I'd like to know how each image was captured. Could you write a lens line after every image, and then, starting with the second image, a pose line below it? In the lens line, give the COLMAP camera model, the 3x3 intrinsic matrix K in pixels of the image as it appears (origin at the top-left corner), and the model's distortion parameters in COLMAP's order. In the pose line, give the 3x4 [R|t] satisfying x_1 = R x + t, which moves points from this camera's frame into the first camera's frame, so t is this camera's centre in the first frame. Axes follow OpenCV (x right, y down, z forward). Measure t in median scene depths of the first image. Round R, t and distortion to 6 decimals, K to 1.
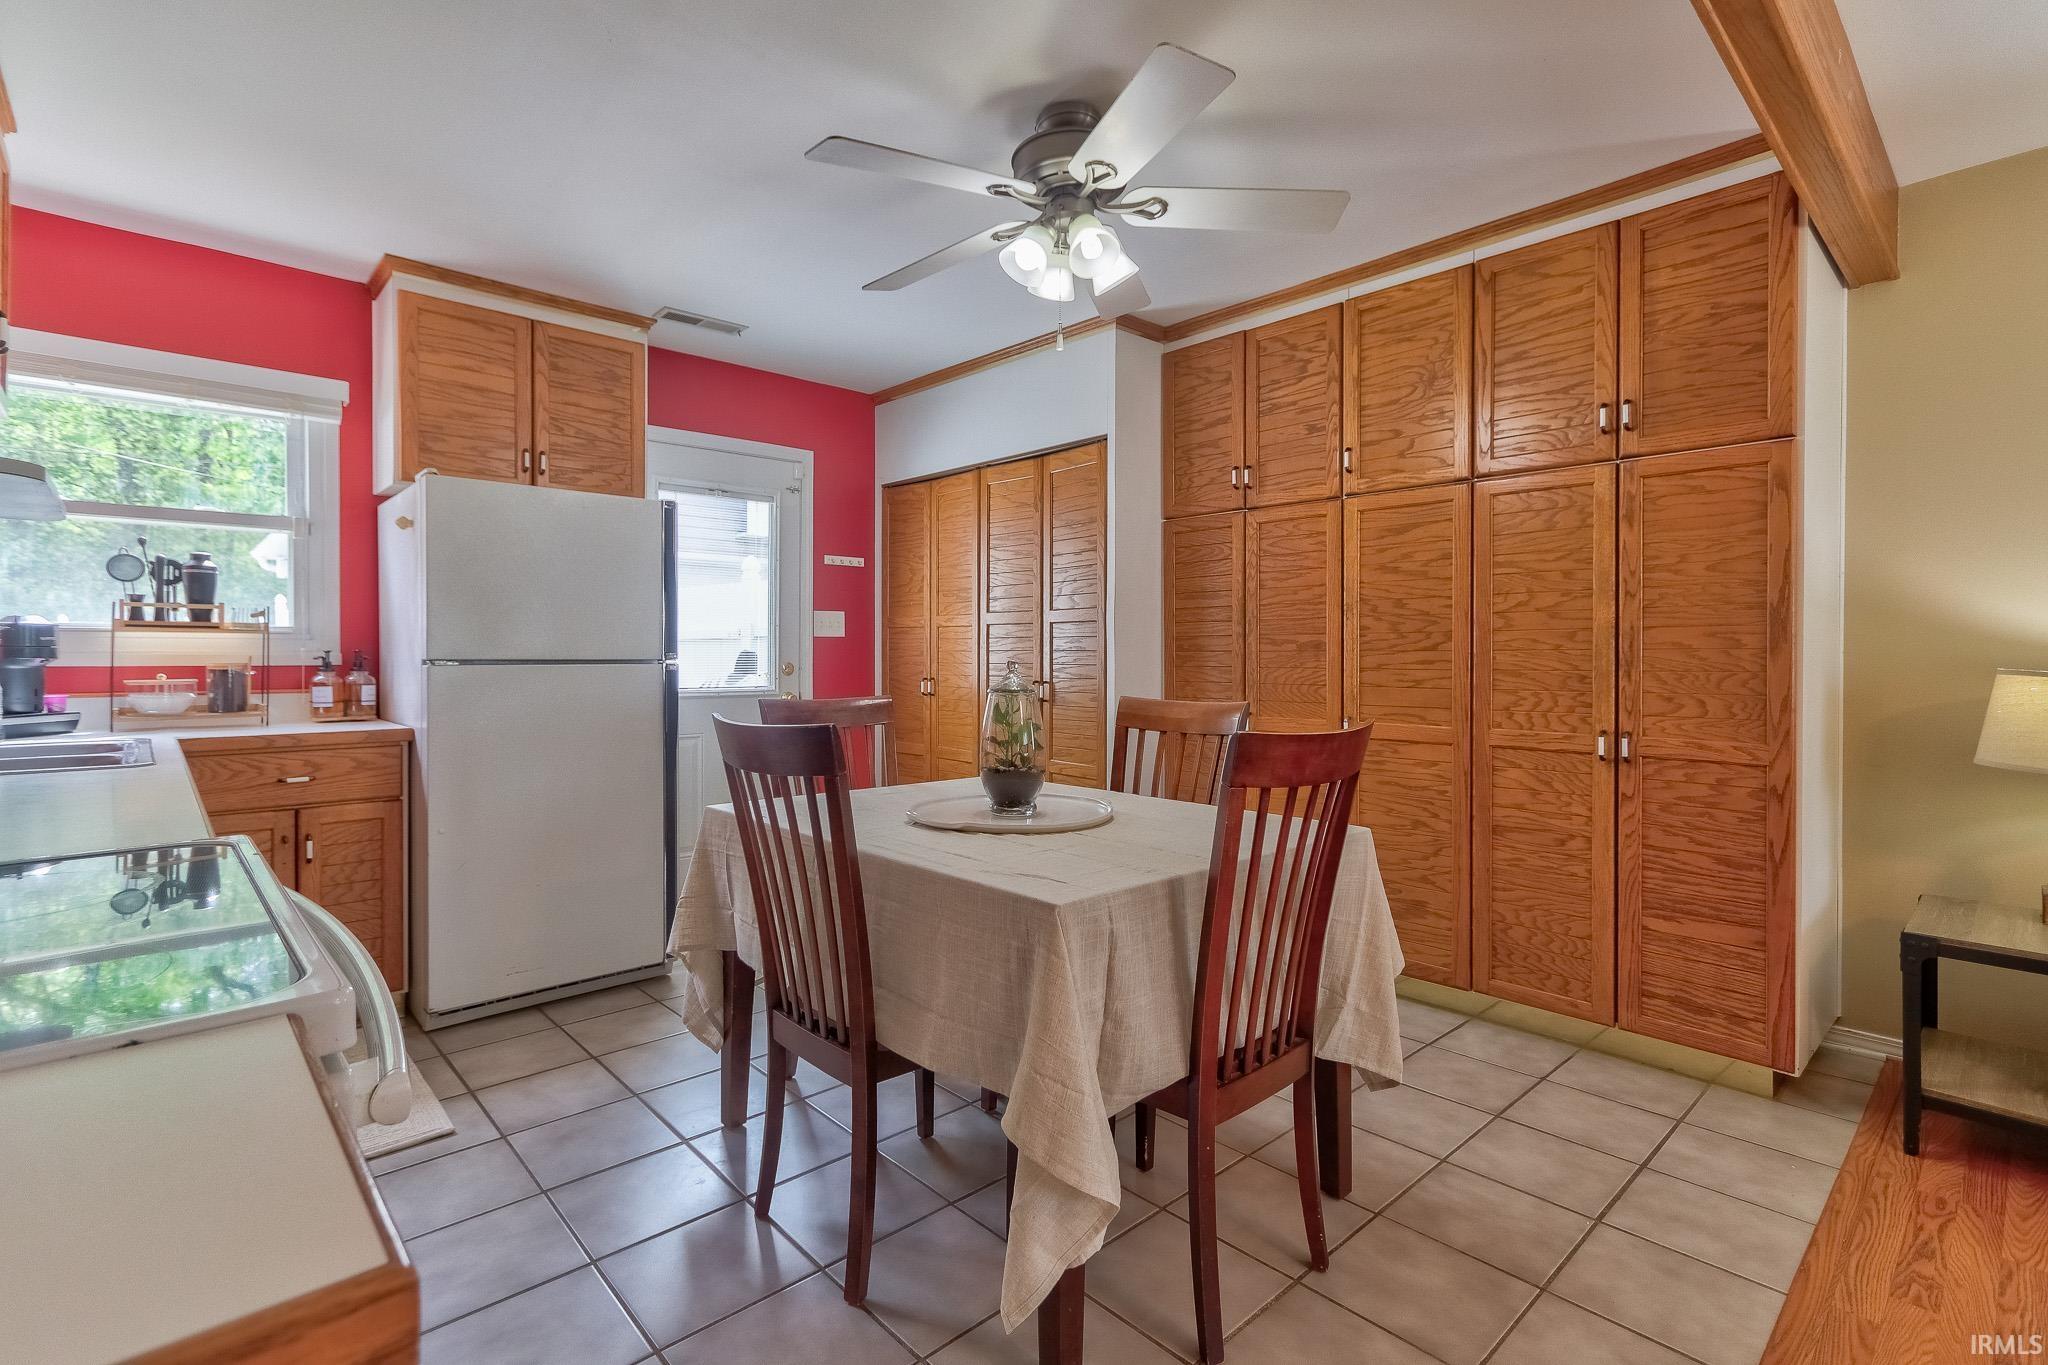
lens RADIAL K [[947.1, 0, 1017.1], [0, 947.1, 663.3], [0, 0, 1]] dist [0.002537, 0.001436]
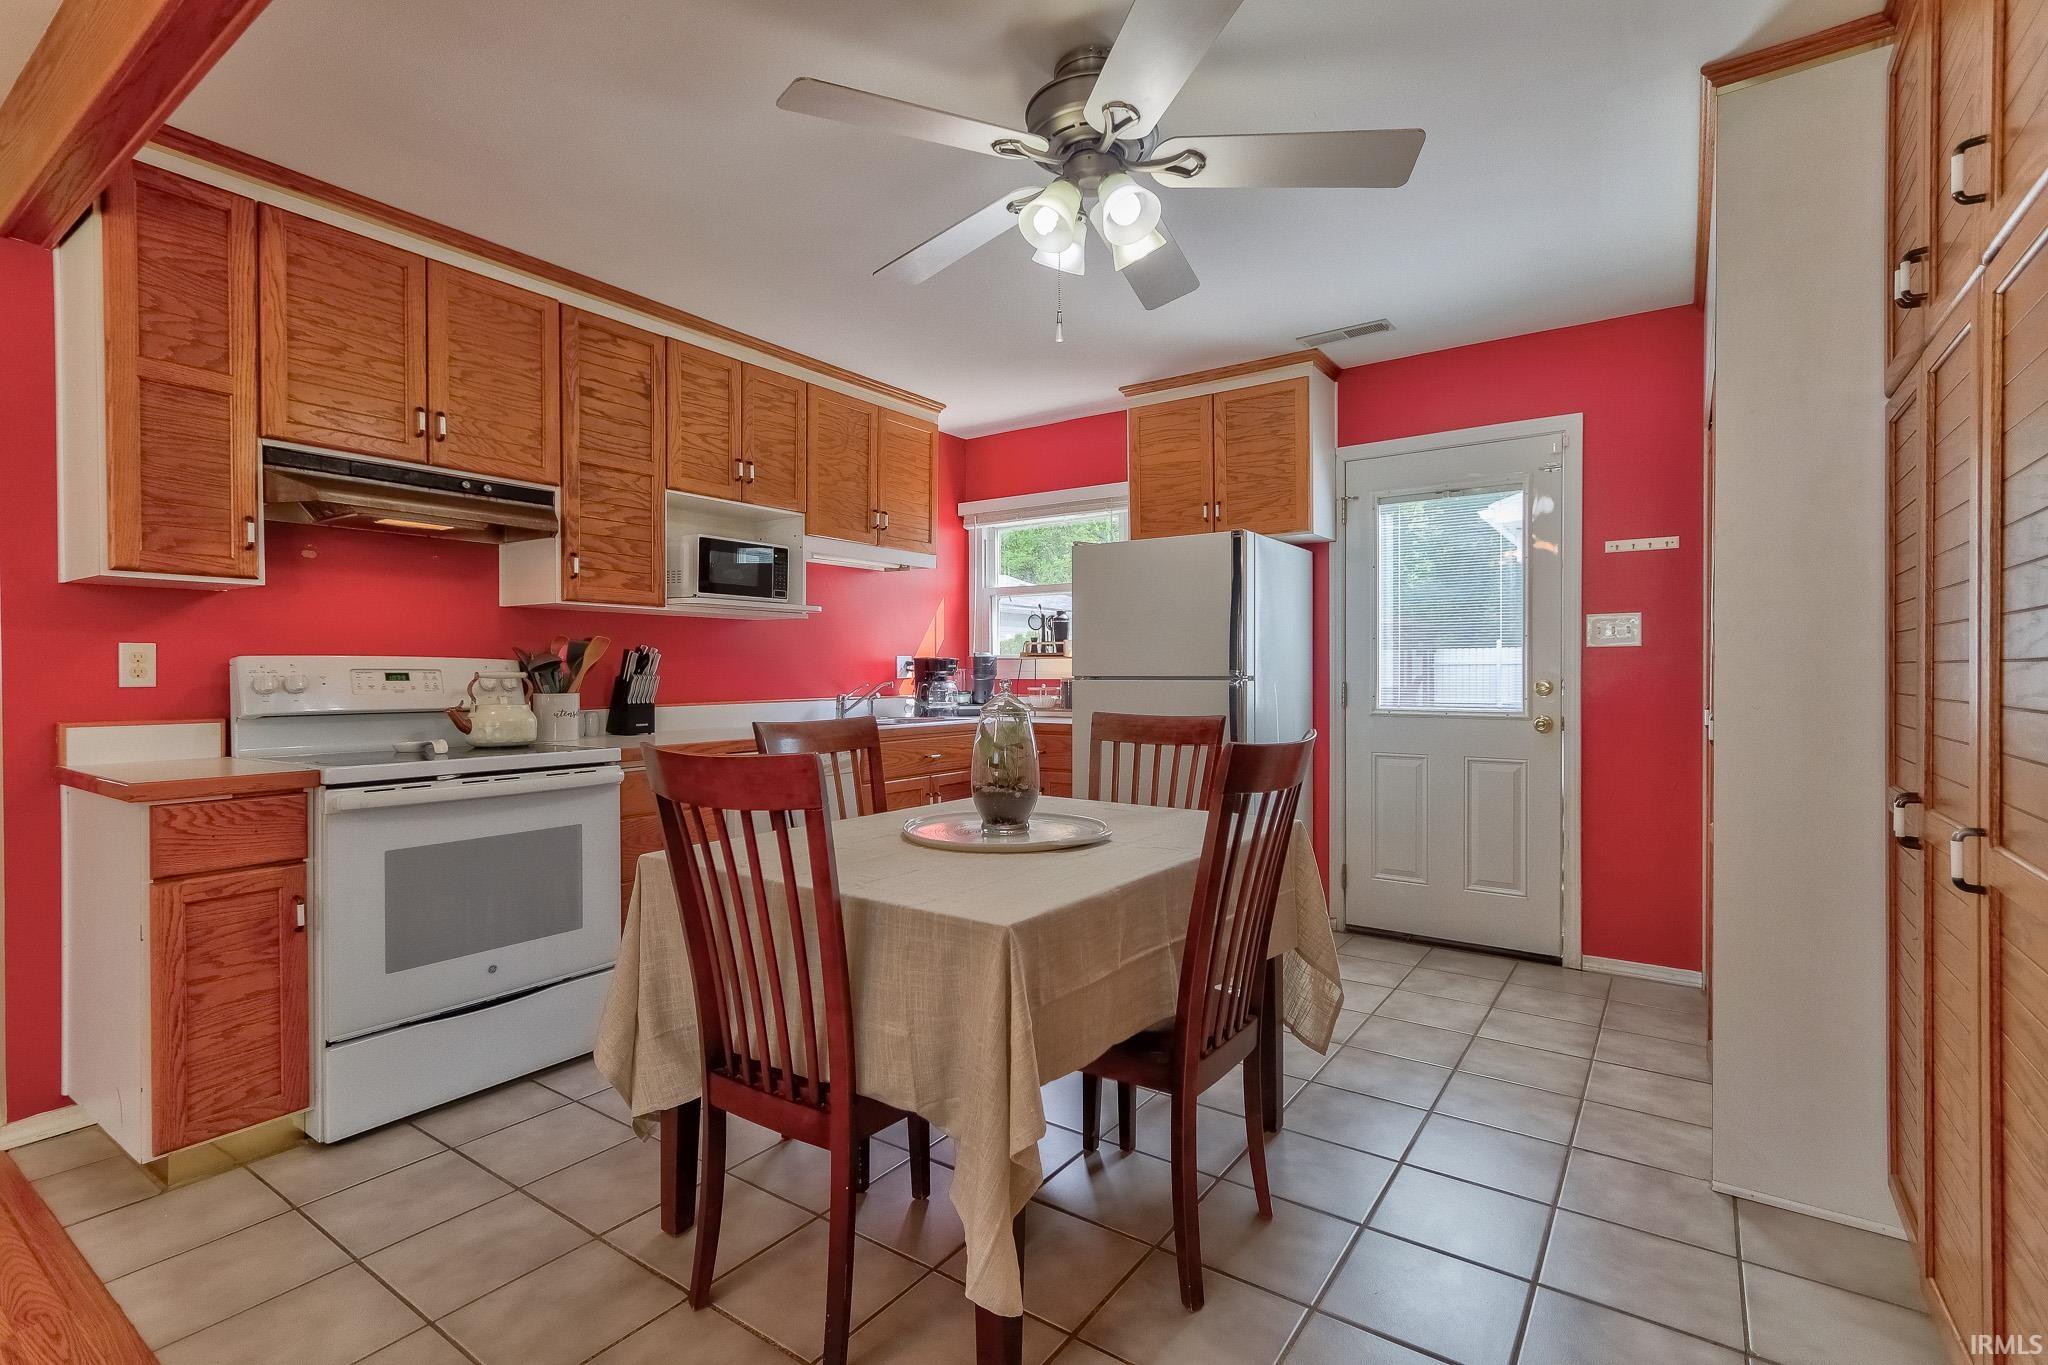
lens RADIAL K [[939.1, 0, 1003.5], [0, 939.1, 679.6], [0, 0, 1]] dist [0.004873, 0.000441]
pose [[0.204273, 0.007630, -0.978884, 0.717816], [-0.004908, 0.999965, 0.006770, -0.007589], [0.978902, 0.003422, 0.204303, 0.590238]]
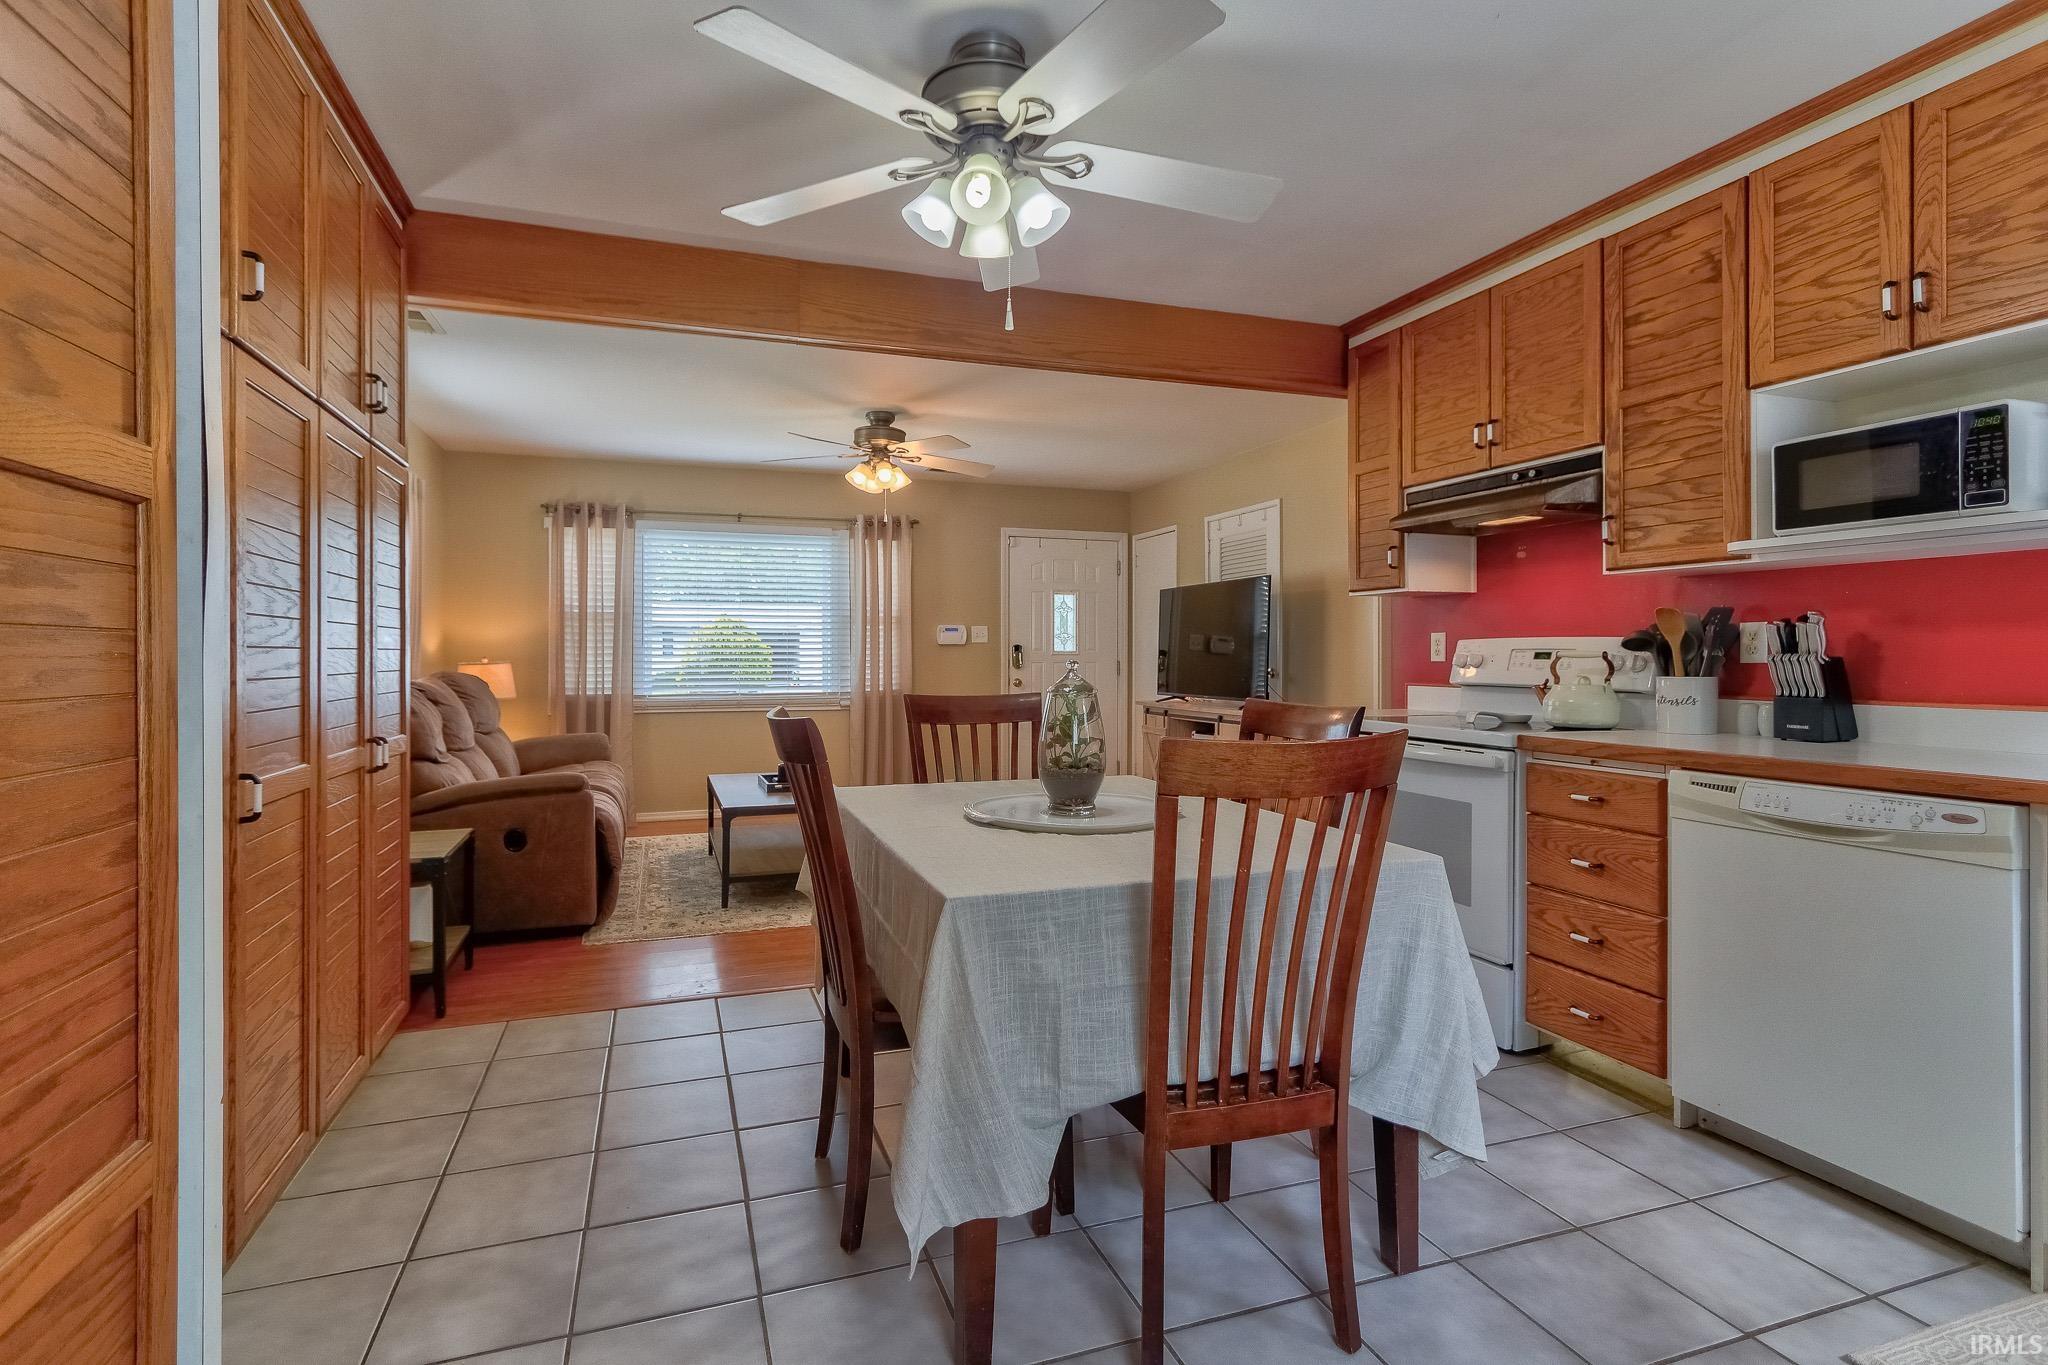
lens RADIAL K [[965.9, 0, 1007.5], [0, 965.9, 660.5], [0, 0, 1]] dist [0.001900, 0.000649]
pose [[-0.924055, 0.000083, 0.382258, -0.257345], [0.005530, 0.999898, 0.013151, -0.012843], [-0.382218, 0.014266, -0.923962, 1.472068]]
